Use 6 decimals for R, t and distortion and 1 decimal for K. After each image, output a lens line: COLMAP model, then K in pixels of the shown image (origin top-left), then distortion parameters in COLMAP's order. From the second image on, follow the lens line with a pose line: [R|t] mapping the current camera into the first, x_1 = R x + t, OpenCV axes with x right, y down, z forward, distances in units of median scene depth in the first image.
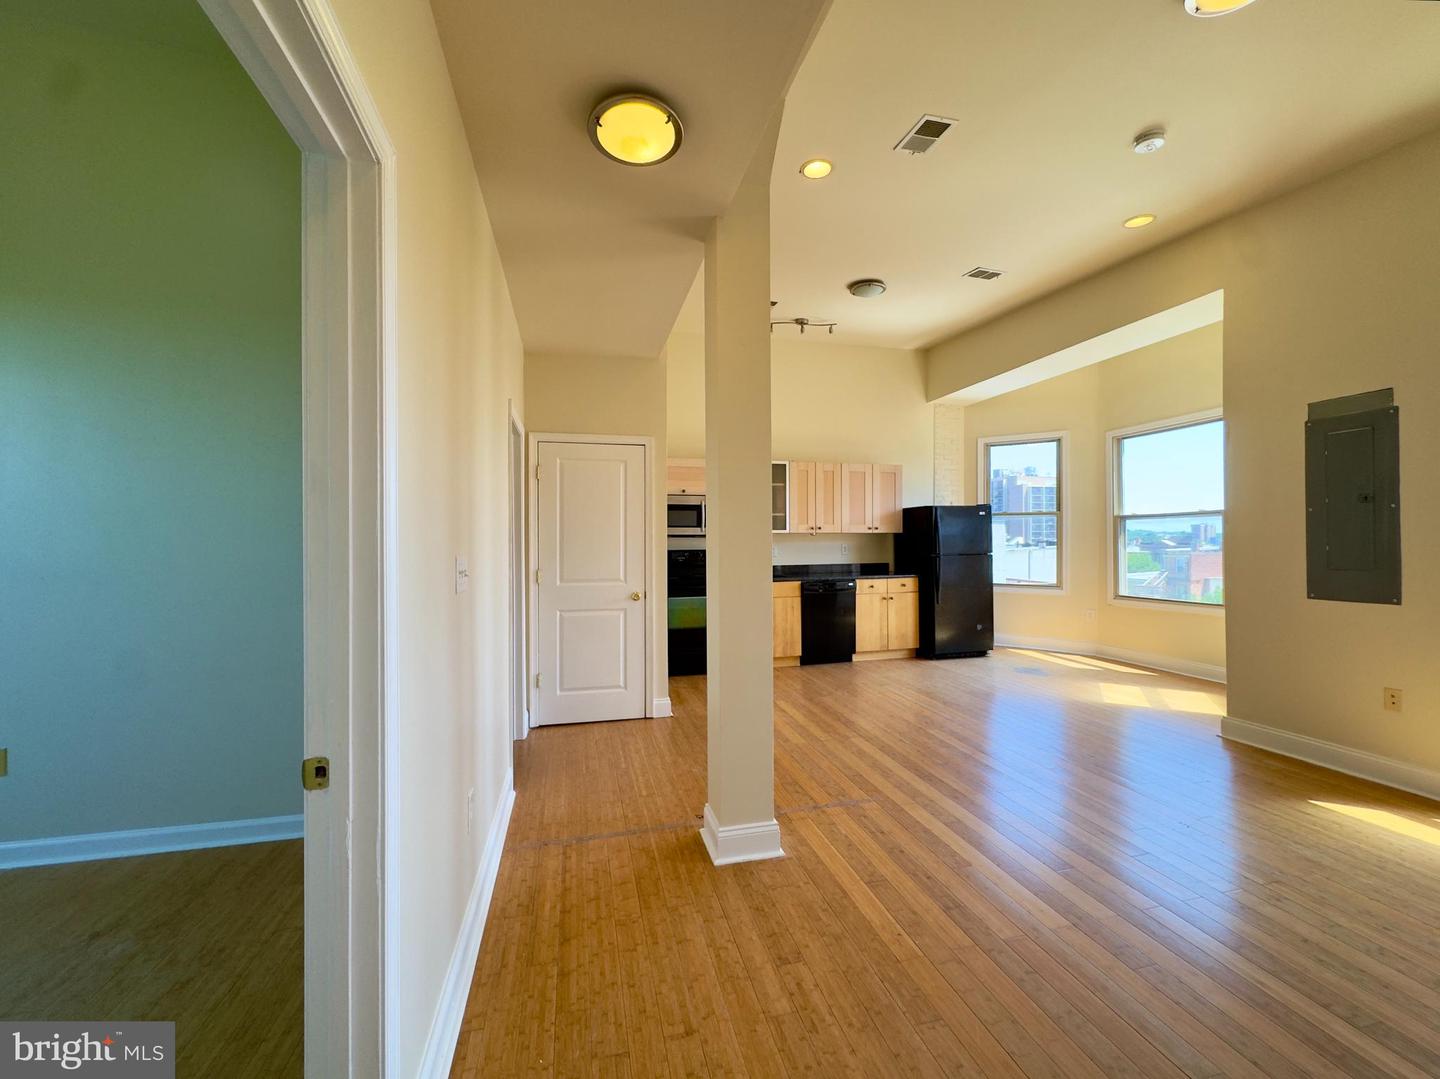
lens RADIAL K [[576.5, 0, 720.5], [0, 576.5, 543.0], [0, 0, 1]] dist [0.001881, 0.000369]
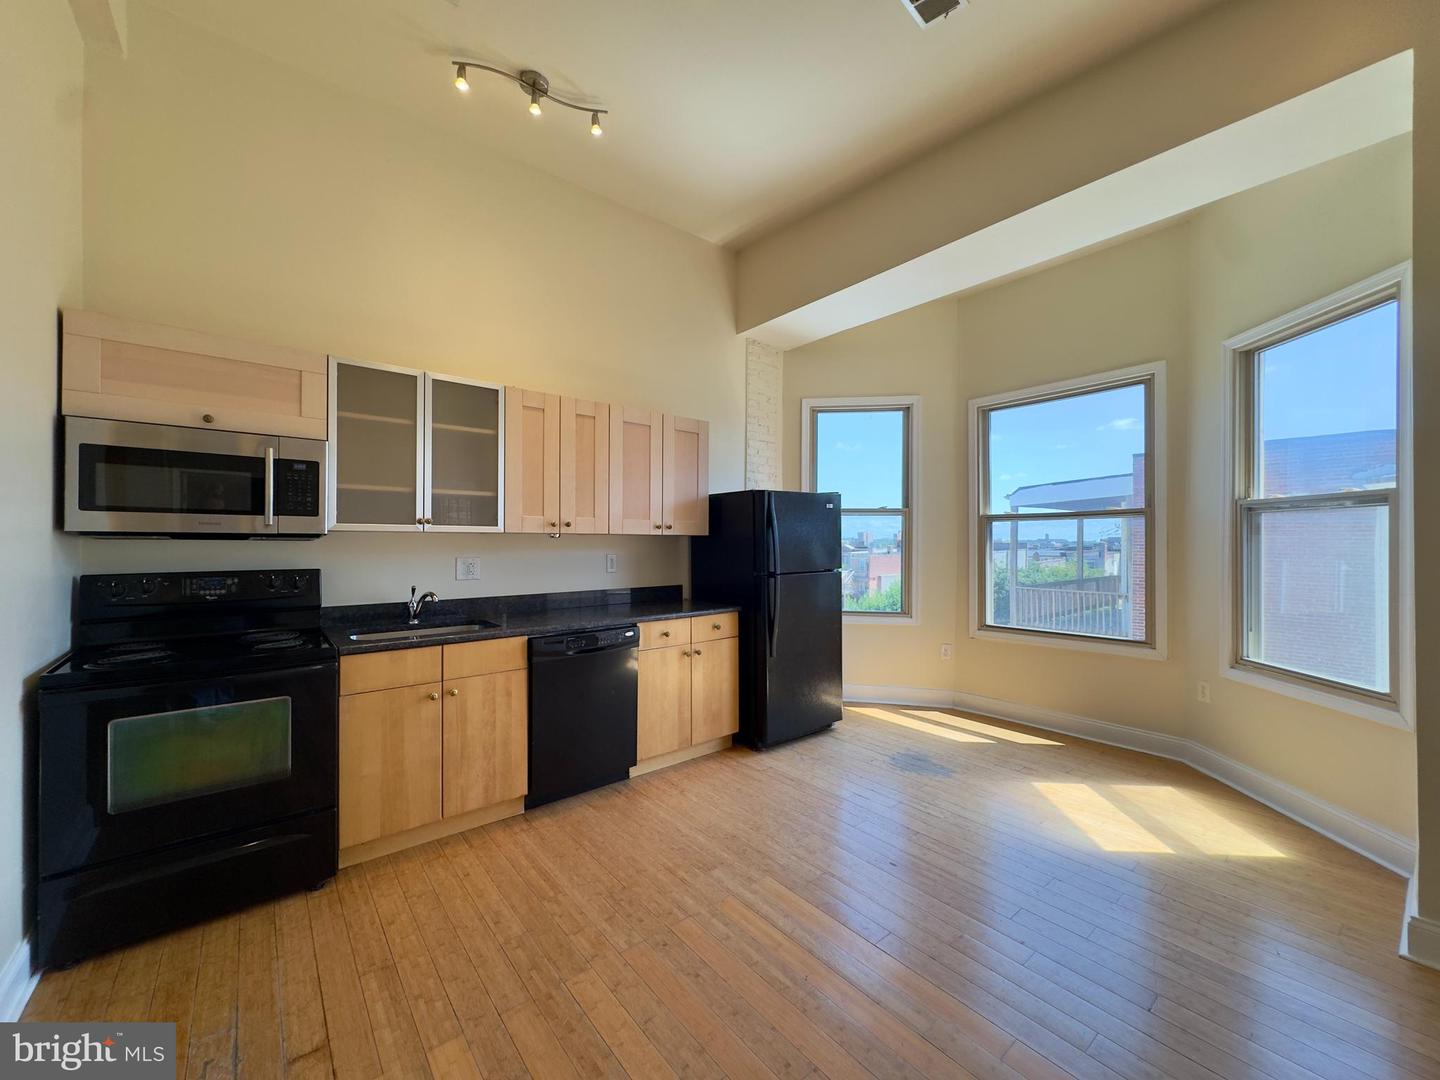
lens RADIAL K [[576.5, 0, 720.5], [0, 576.5, 543.5], [0, 0, 1]] dist [0.001881, 0.000369]
pose [[0.903469, 0.006902, 0.428599, 0.074464], [-0.005495, 0.999975, -0.004519, -0.006905], [-0.428619, 0.001727, 0.903484, 0.474247]]
